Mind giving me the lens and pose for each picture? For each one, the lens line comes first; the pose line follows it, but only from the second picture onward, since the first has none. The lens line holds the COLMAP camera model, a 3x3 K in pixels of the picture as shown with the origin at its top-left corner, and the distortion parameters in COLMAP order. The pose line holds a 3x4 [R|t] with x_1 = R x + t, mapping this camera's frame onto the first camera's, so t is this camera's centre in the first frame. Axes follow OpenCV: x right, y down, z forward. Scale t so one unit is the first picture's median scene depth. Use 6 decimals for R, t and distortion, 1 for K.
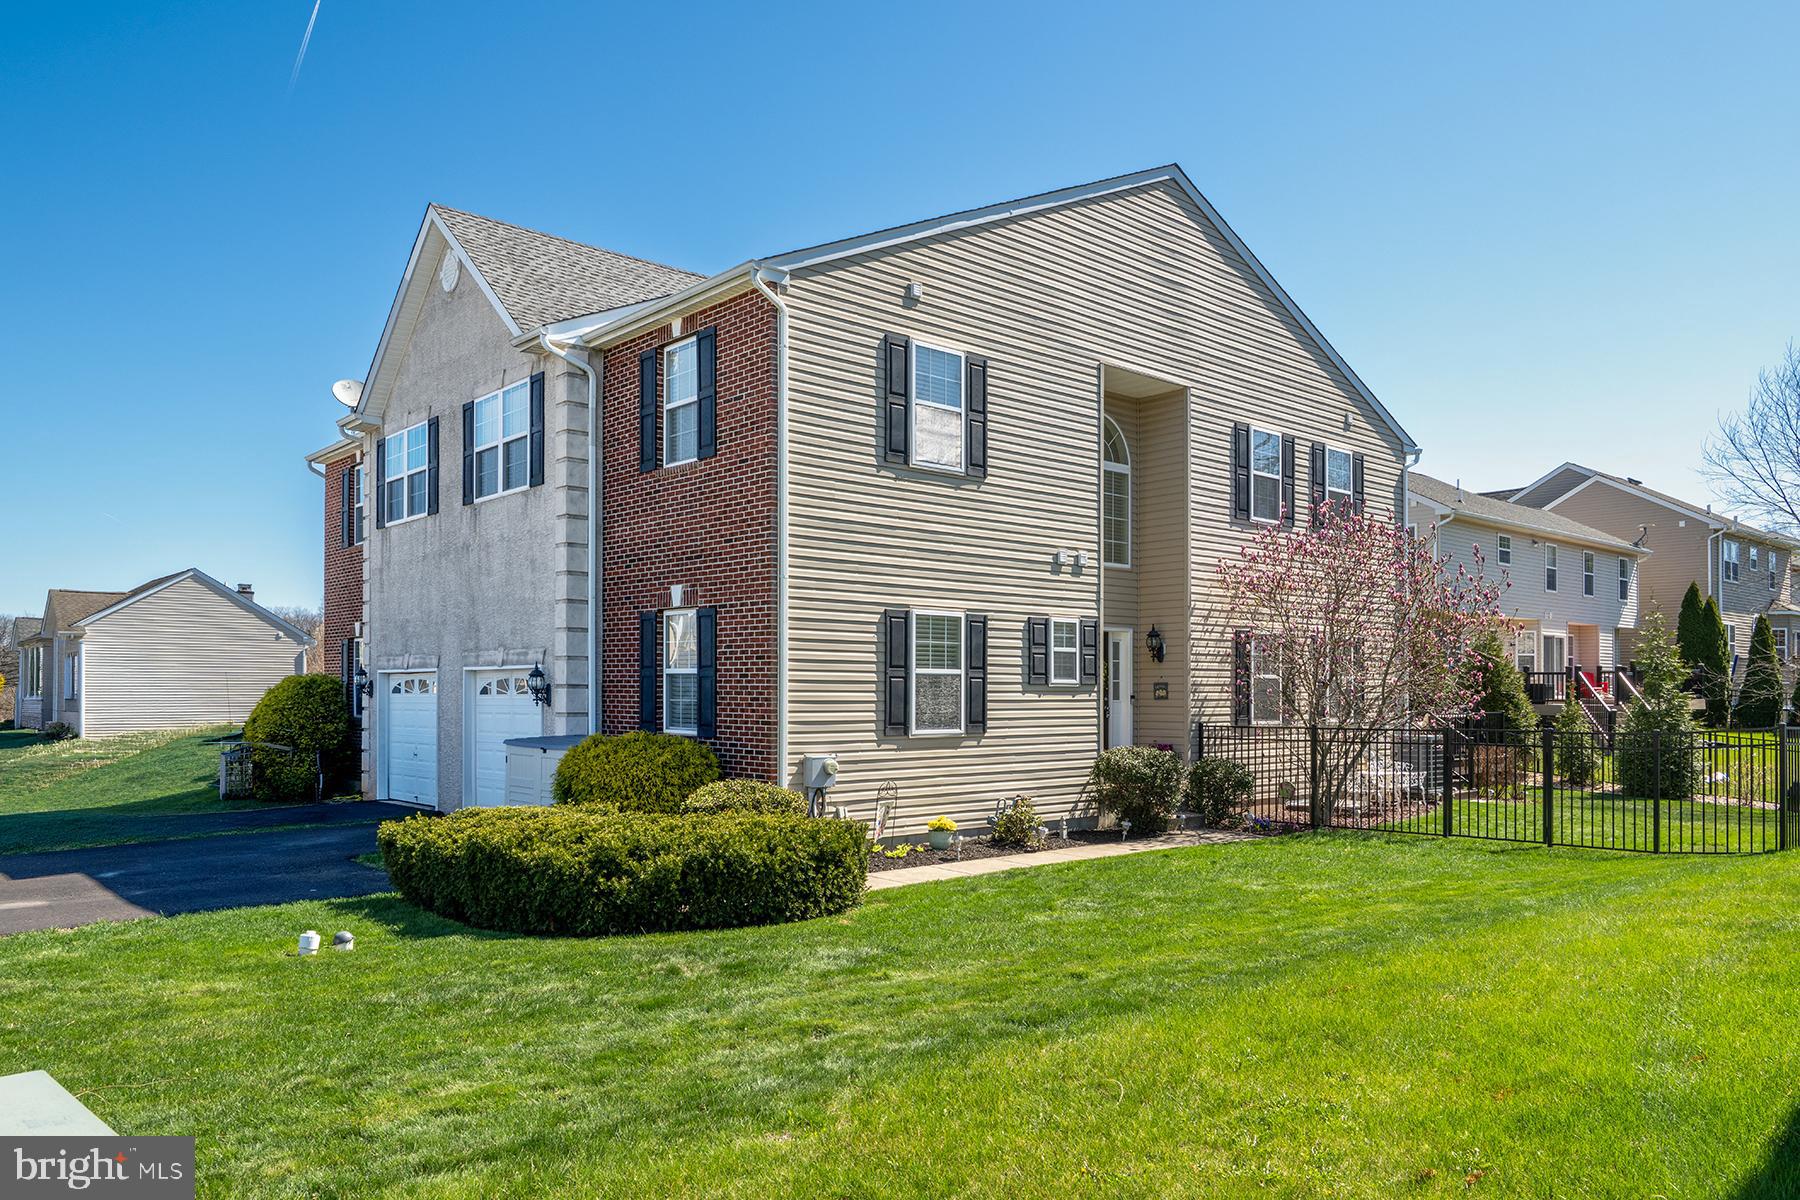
lens RADIAL K [[1305.1, 0, 901.0], [0, 1305.1, 711.2], [0, 0, 1]] dist [-0.001072, -0.000209]
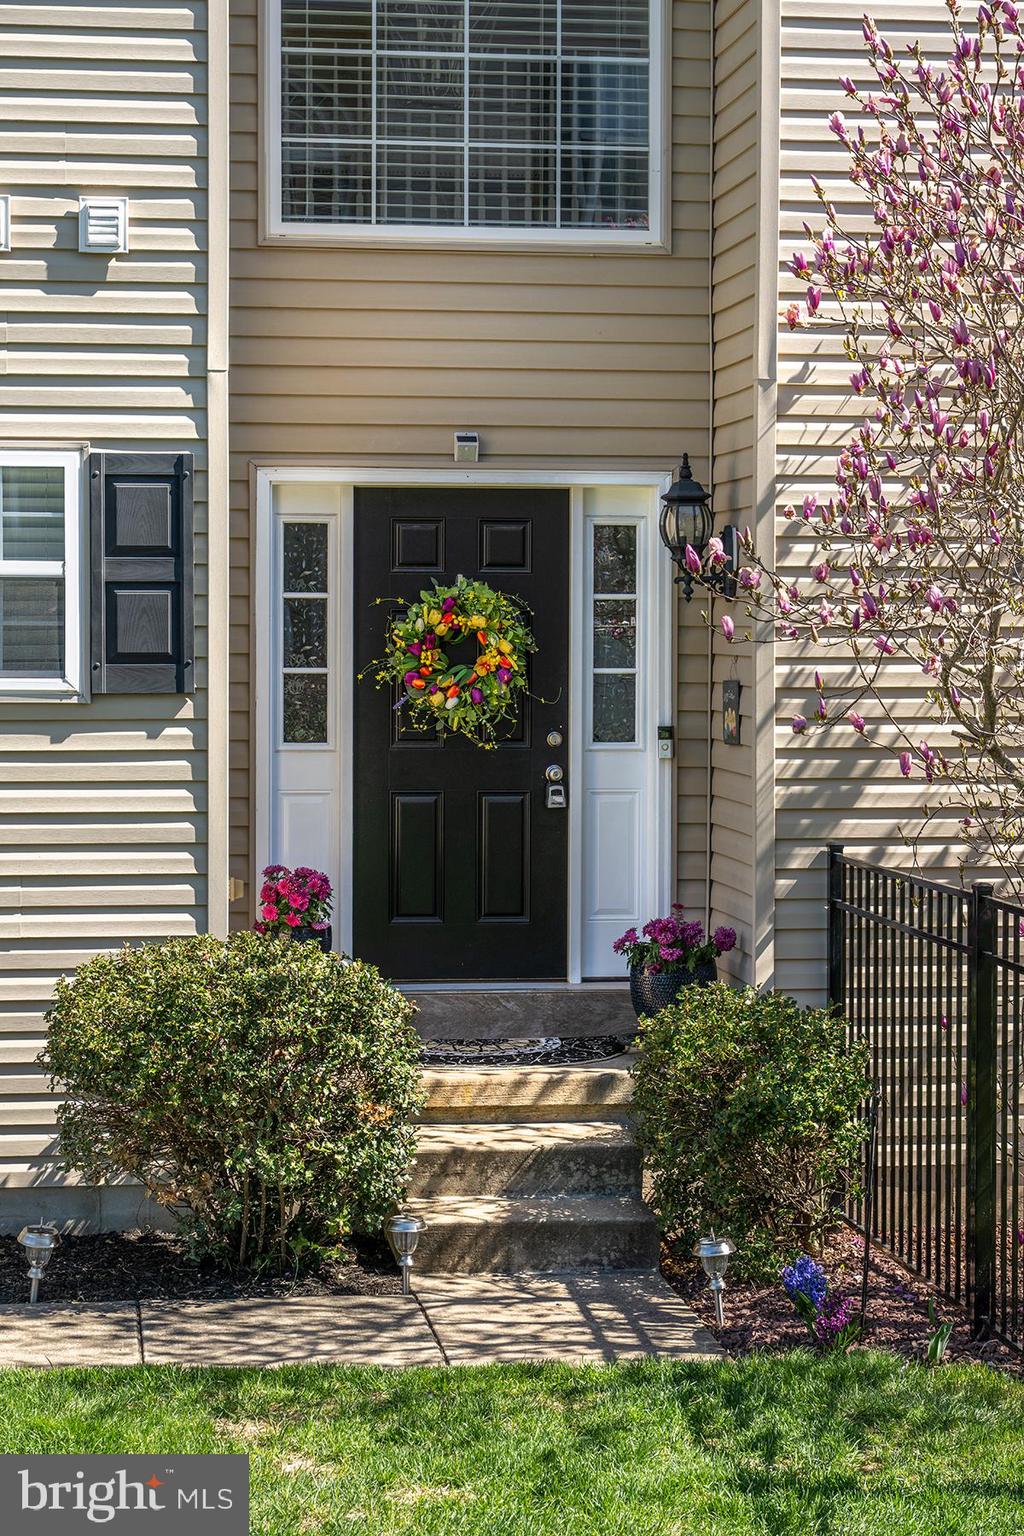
lens RADIAL K [[3045.4, 0, 512.0], [0, 3045.4, 768.0], [0, 0, 1]] dist [0.001731, 0.156481]
pose [[0.819036, 0.025925, -0.573157, 0.582347], [-0.007675, 0.999384, 0.034237, -0.028344], [0.573691, -0.023642, 0.818730, 0.547336]]
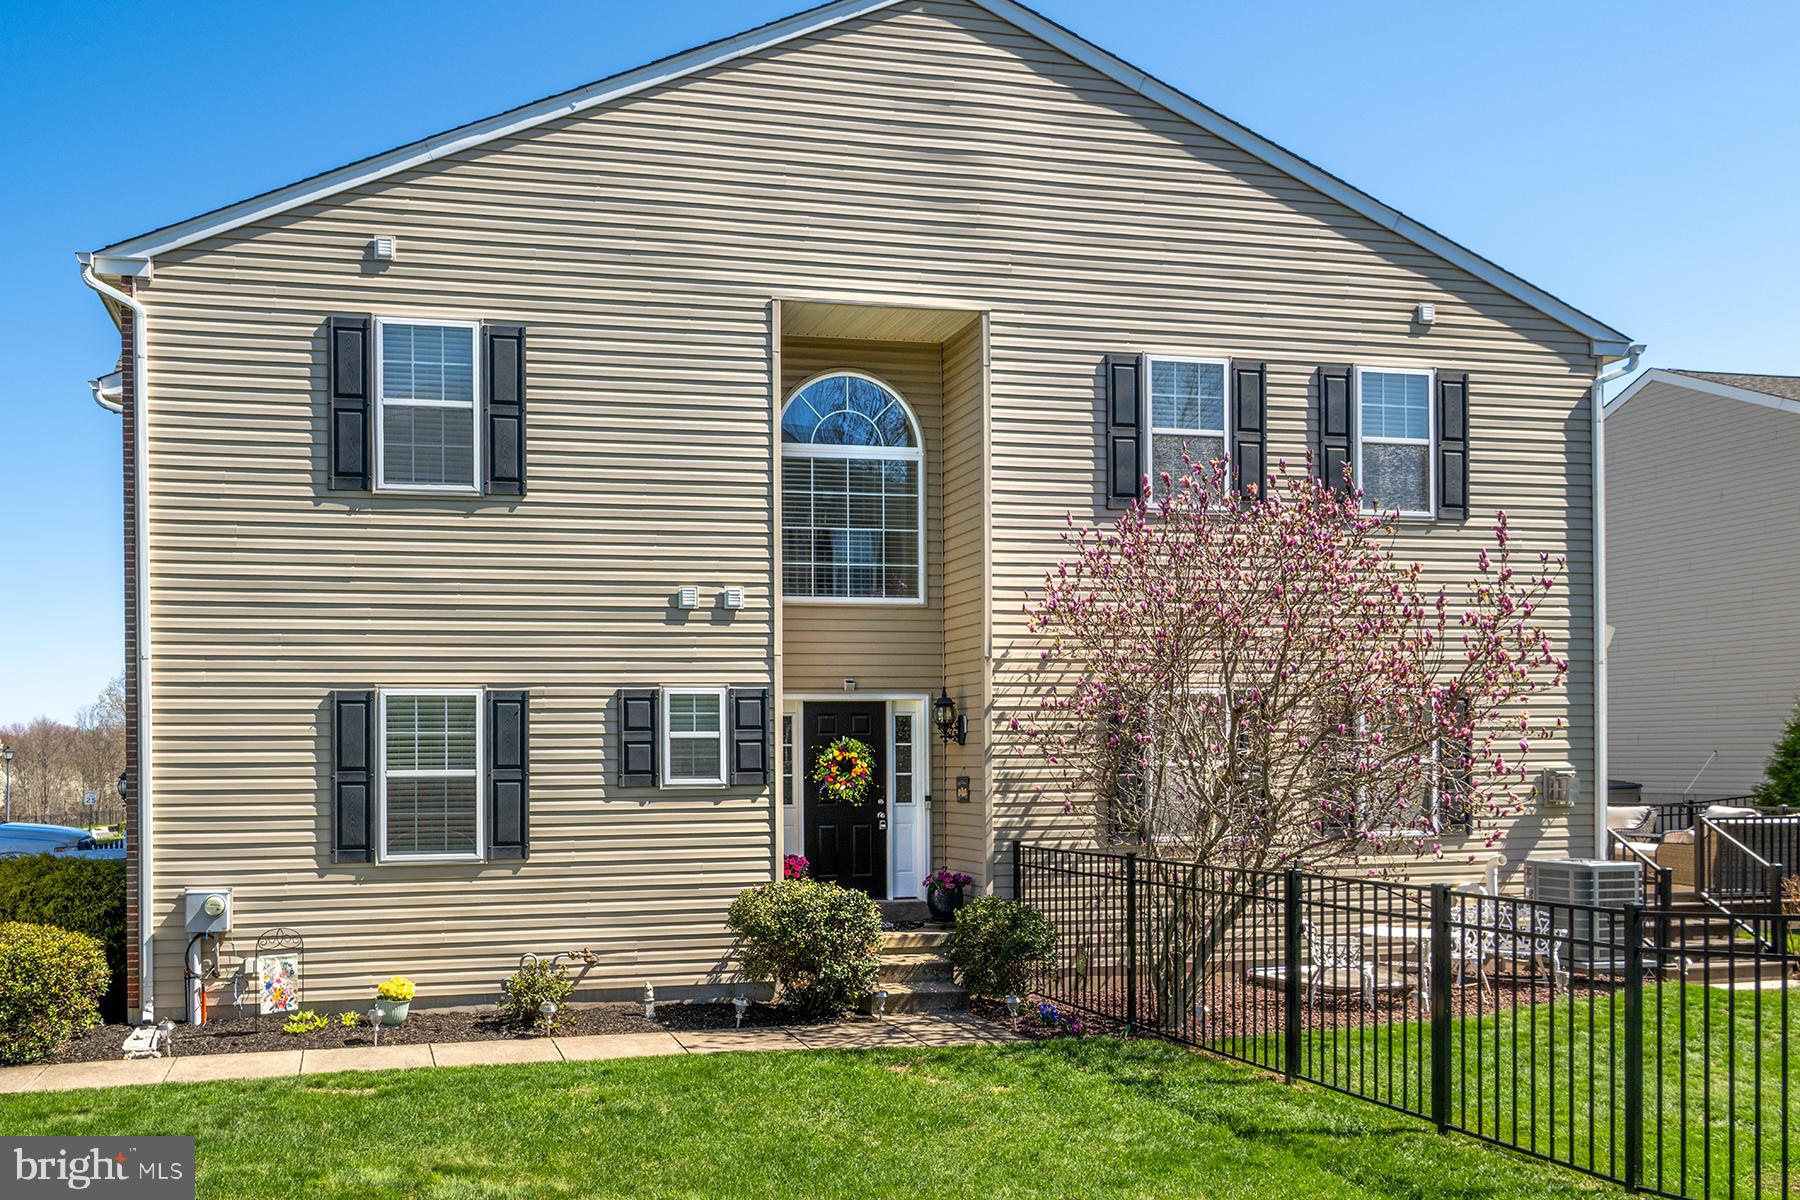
lens RADIAL K [[1306.0, 0, 642.7], [0, 1306.0, 788.5], [0, 0, 1]] dist [-0.001709, 0.000181]
pose [[0.844029, -0.000829, -0.536297, 0.470450], [0.005112, 0.999966, 0.006499, -0.024028], [0.536274, -0.008227, 0.844004, 0.418142]]
